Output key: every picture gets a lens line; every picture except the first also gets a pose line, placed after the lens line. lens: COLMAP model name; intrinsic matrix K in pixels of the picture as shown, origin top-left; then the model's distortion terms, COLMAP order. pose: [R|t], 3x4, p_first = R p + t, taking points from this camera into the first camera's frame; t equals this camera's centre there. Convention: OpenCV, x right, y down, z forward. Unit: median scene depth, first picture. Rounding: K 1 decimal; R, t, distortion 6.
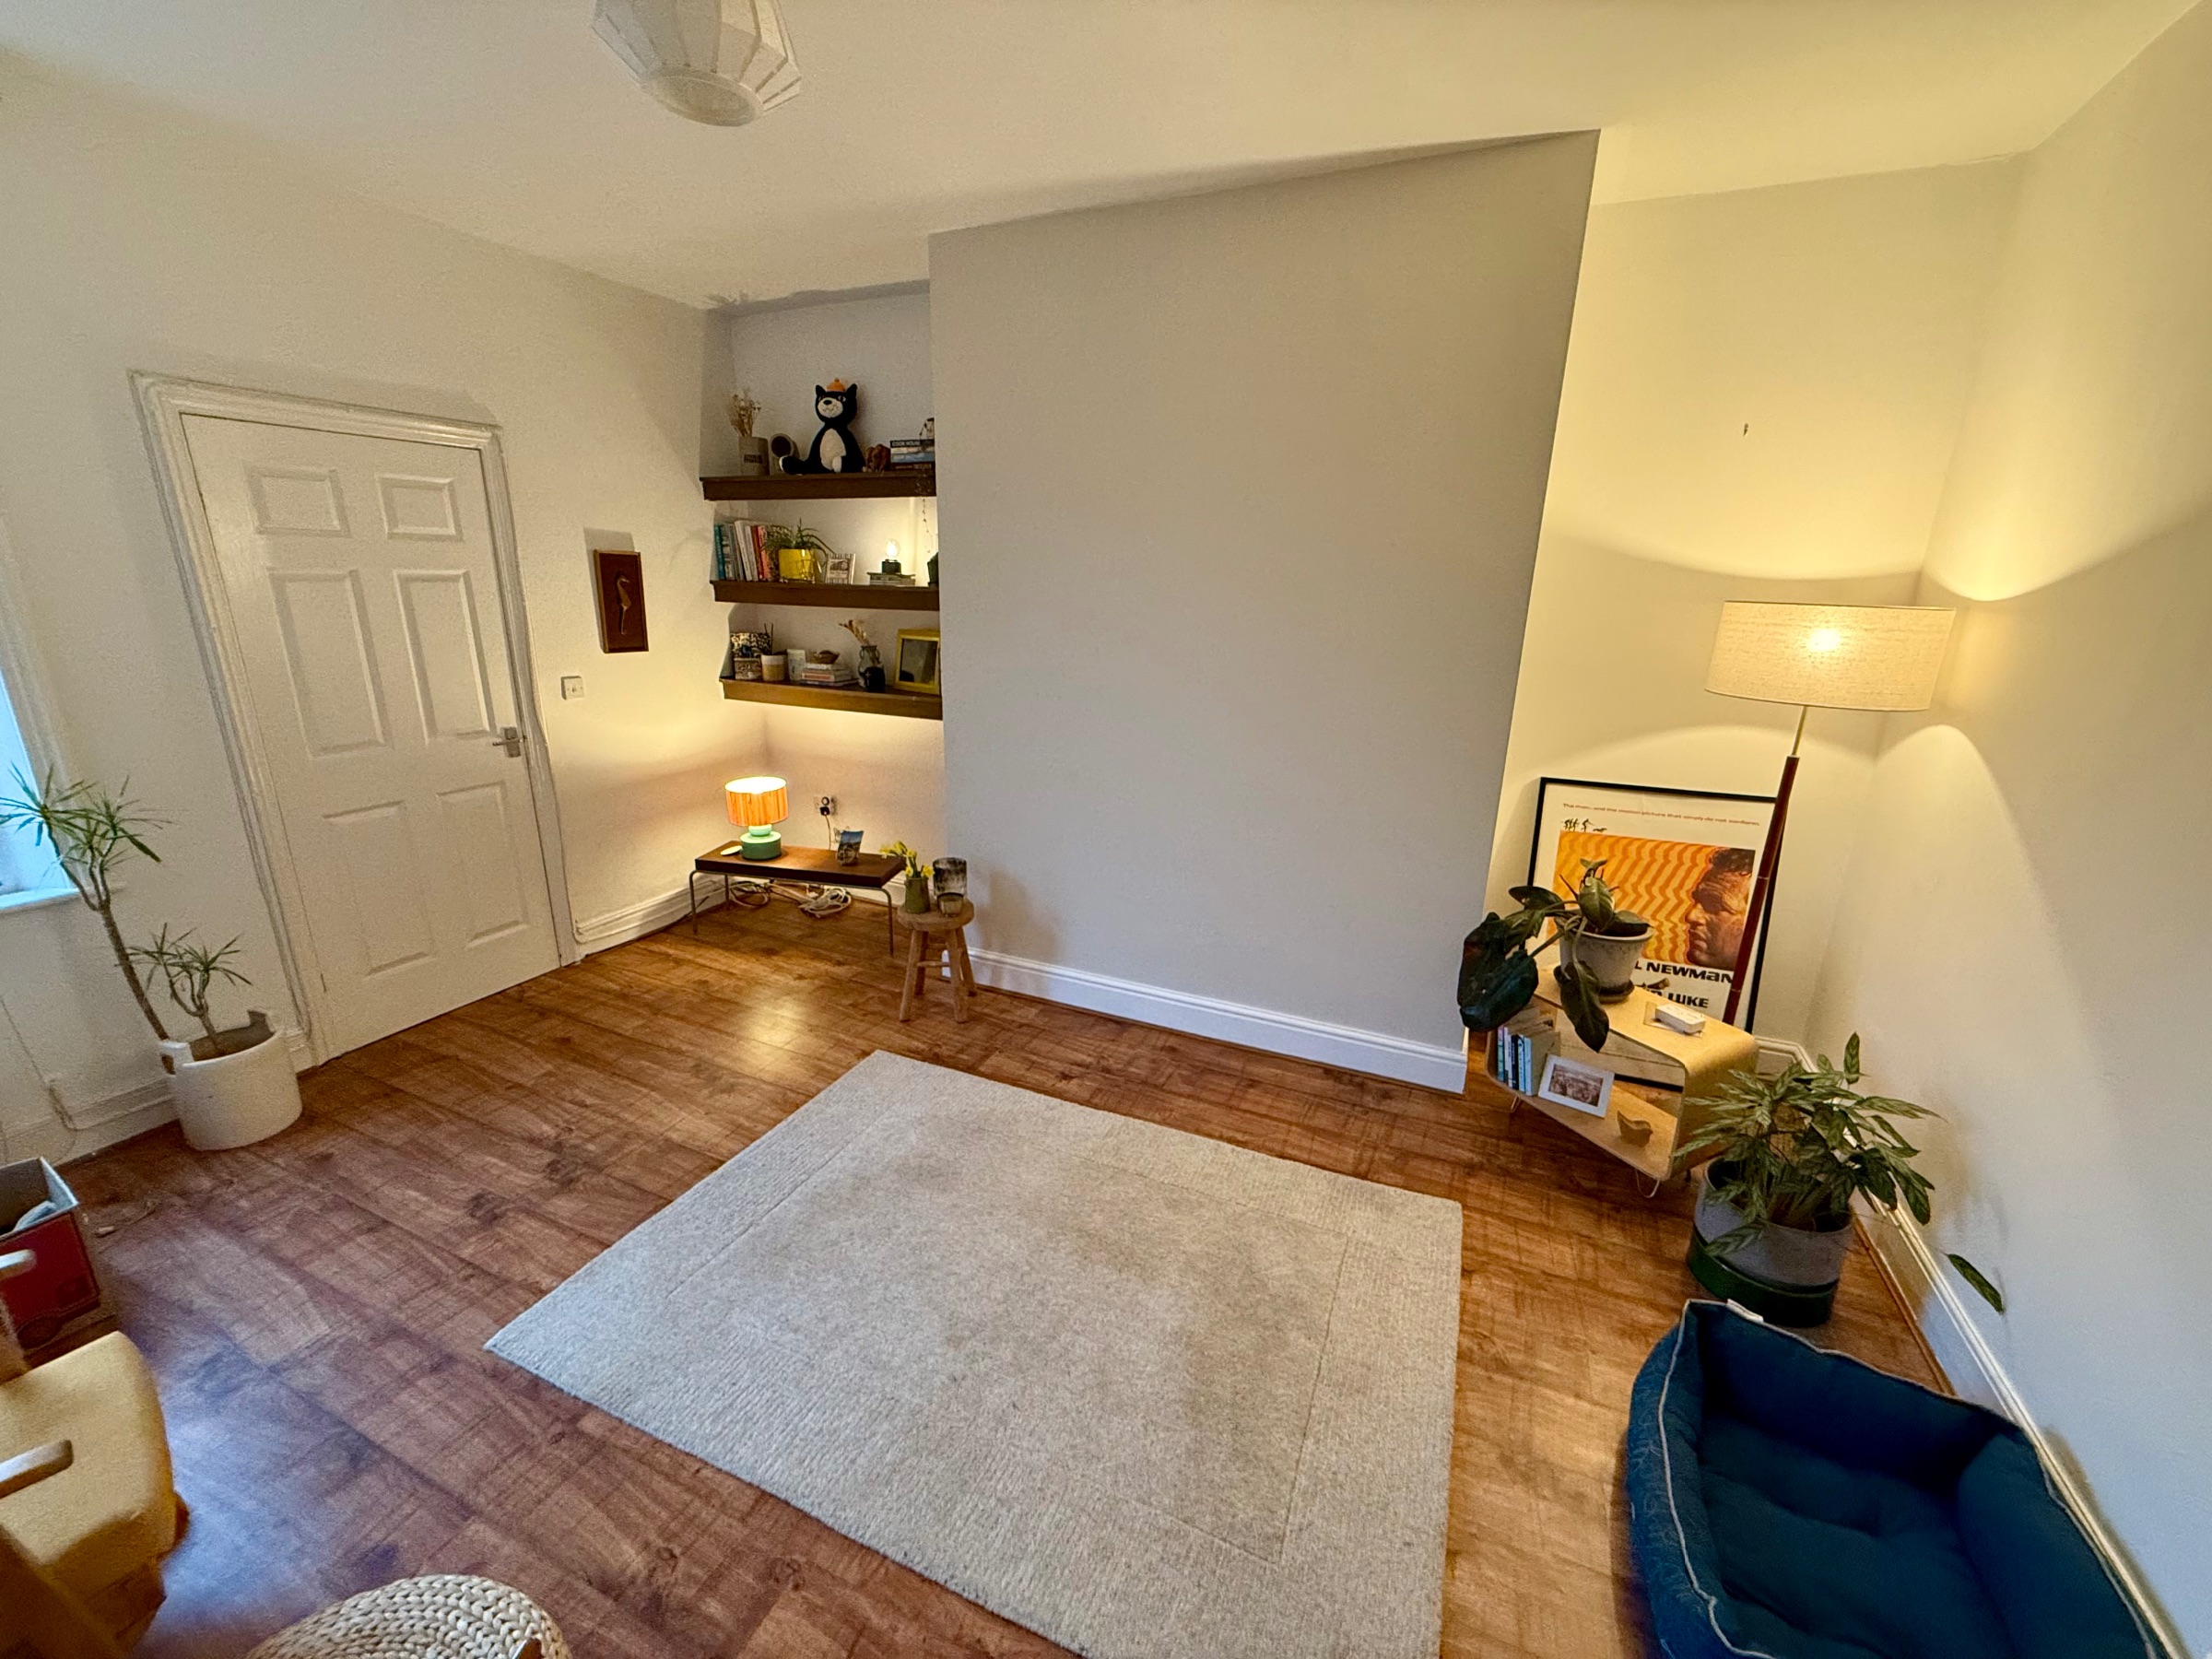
lens RADIAL K [[875.2, 0, 1100.9], [0, 875.2, 825.1], [0, 0, 1]] dist [-0.002605, 0.000415]
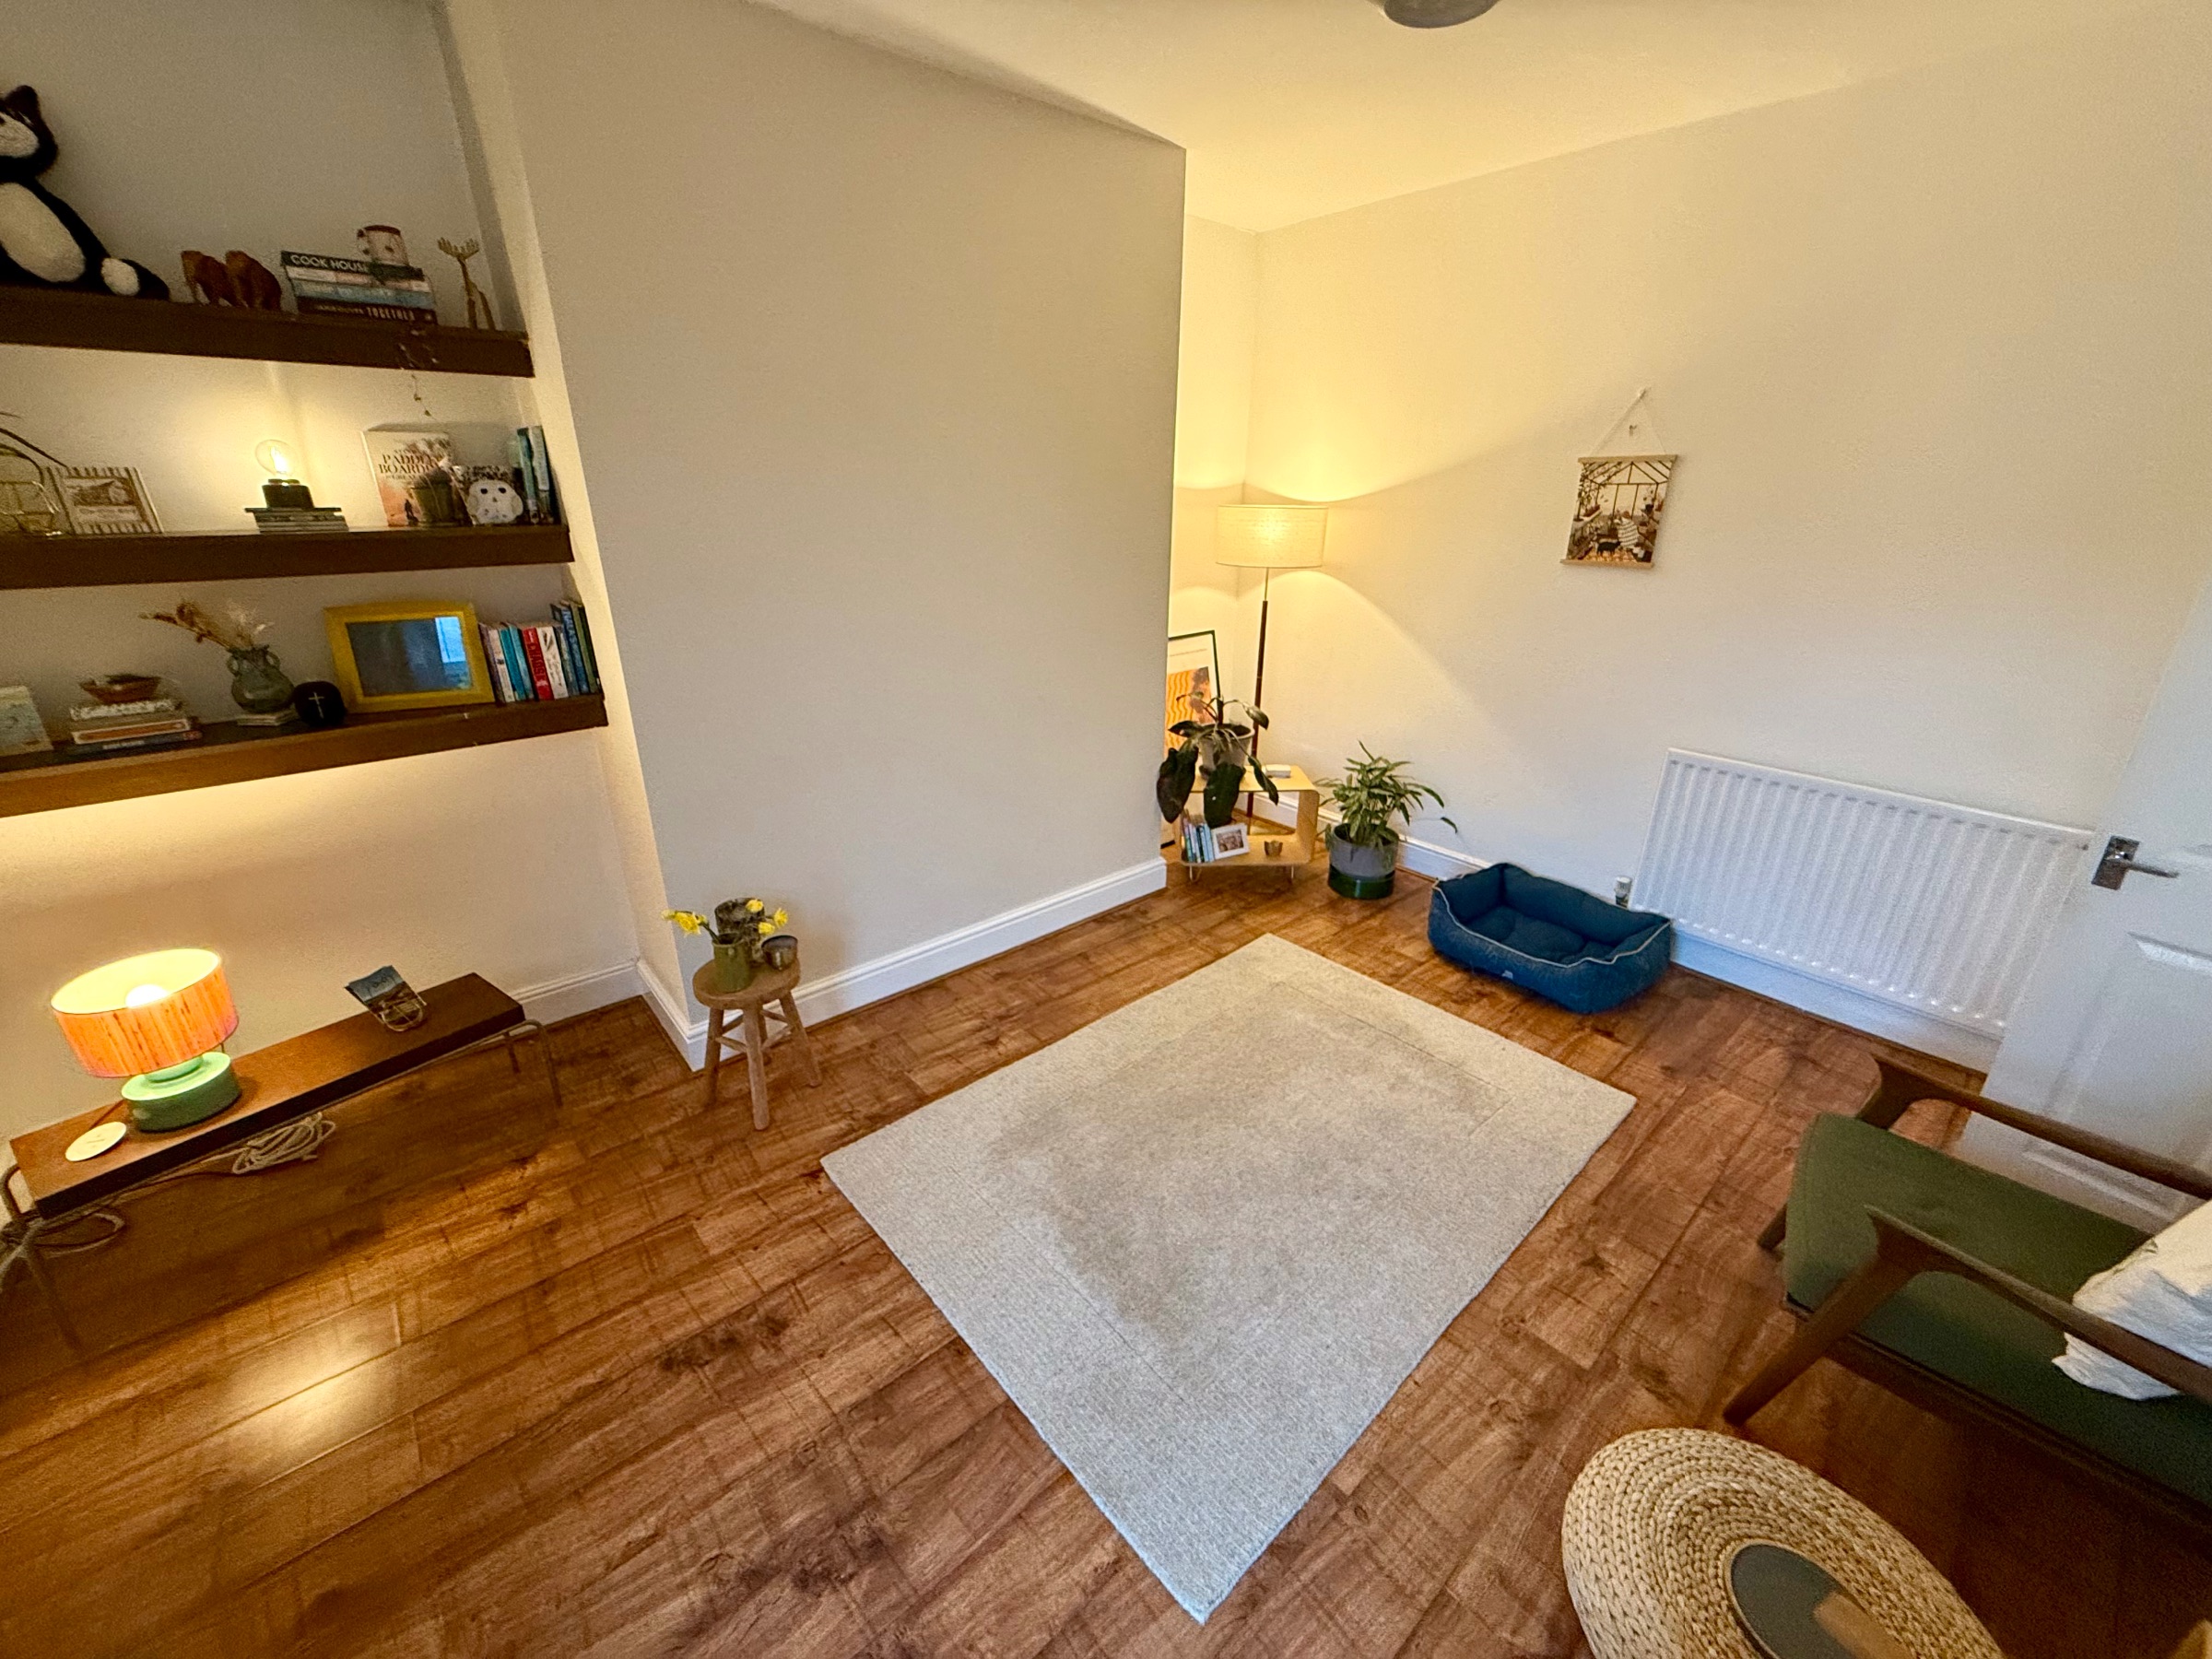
lens RADIAL K [[871.3, 0, 1106.0], [0, 871.3, 829.5], [0, 0, 1]] dist [0.000046, 0.000234]
pose [[0.429685, -0.352906, 0.831161, -0.710118], [0.249027, 0.931082, 0.266593, -0.156393], [-0.867961, 0.092430, 0.487955, 0.412101]]
